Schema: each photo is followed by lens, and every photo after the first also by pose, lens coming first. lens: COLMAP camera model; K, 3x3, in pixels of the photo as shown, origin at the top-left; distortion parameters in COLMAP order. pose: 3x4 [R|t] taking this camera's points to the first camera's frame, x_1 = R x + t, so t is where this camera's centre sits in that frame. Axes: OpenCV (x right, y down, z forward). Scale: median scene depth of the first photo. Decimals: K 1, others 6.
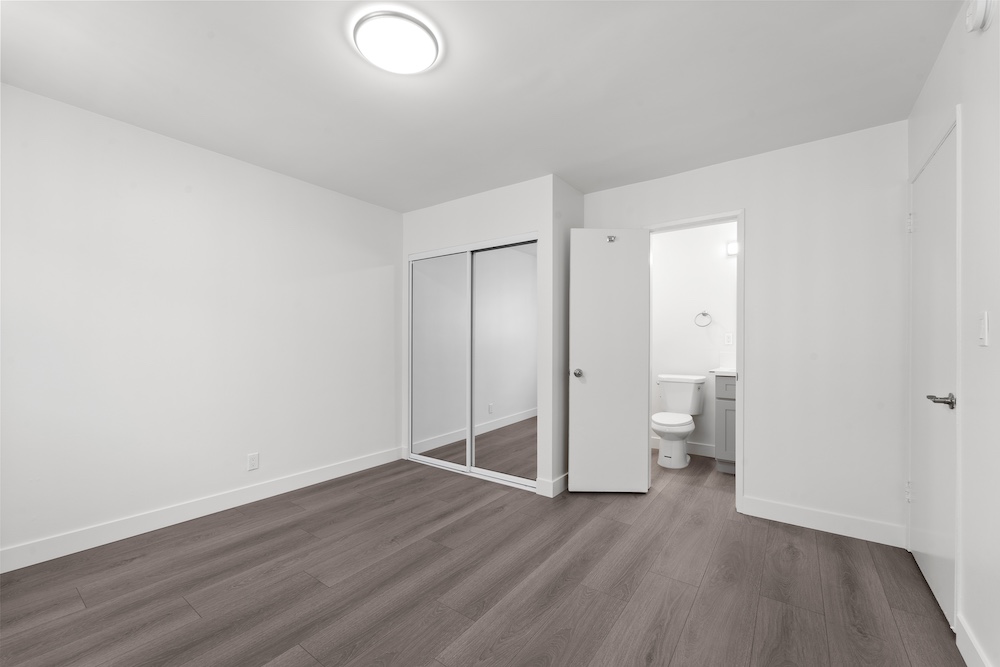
lens RADIAL K [[404.2, 0, 499.2], [0, 404.2, 340.4], [0, 0, 1]] dist [-0.000510, -0.000465]
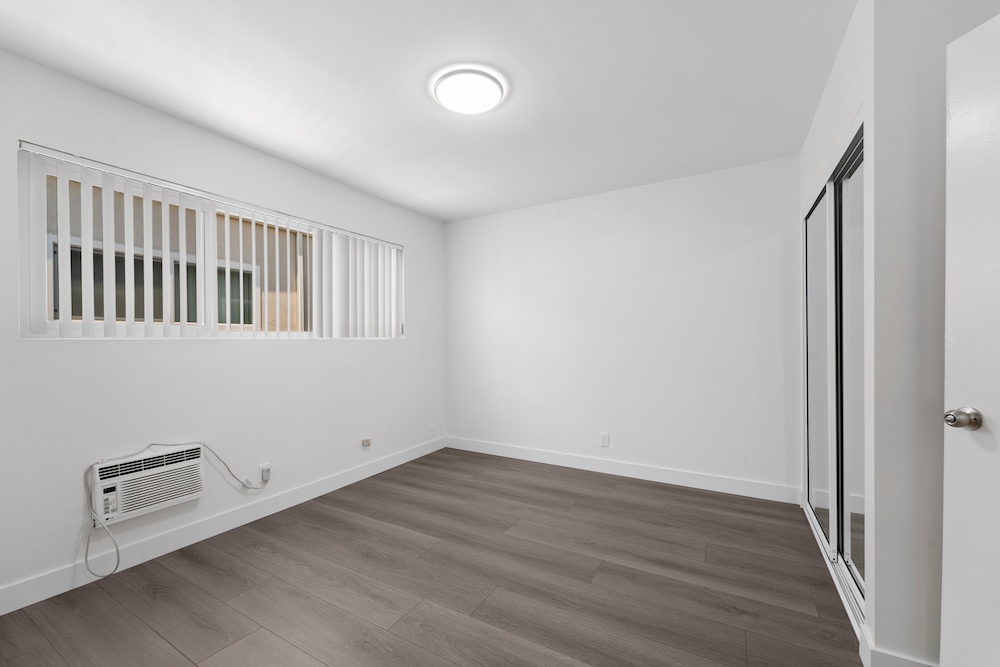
lens RADIAL K [[404.2, 0, 499.2], [0, 404.2, 340.4], [0, 0, 1]] dist [-0.000510, -0.000465]
pose [[0.102646, -0.002956, -0.994714, 0.655182], [0.014793, 0.999890, -0.001445, -0.000764], [0.994608, -0.014567, 0.102679, 0.659846]]
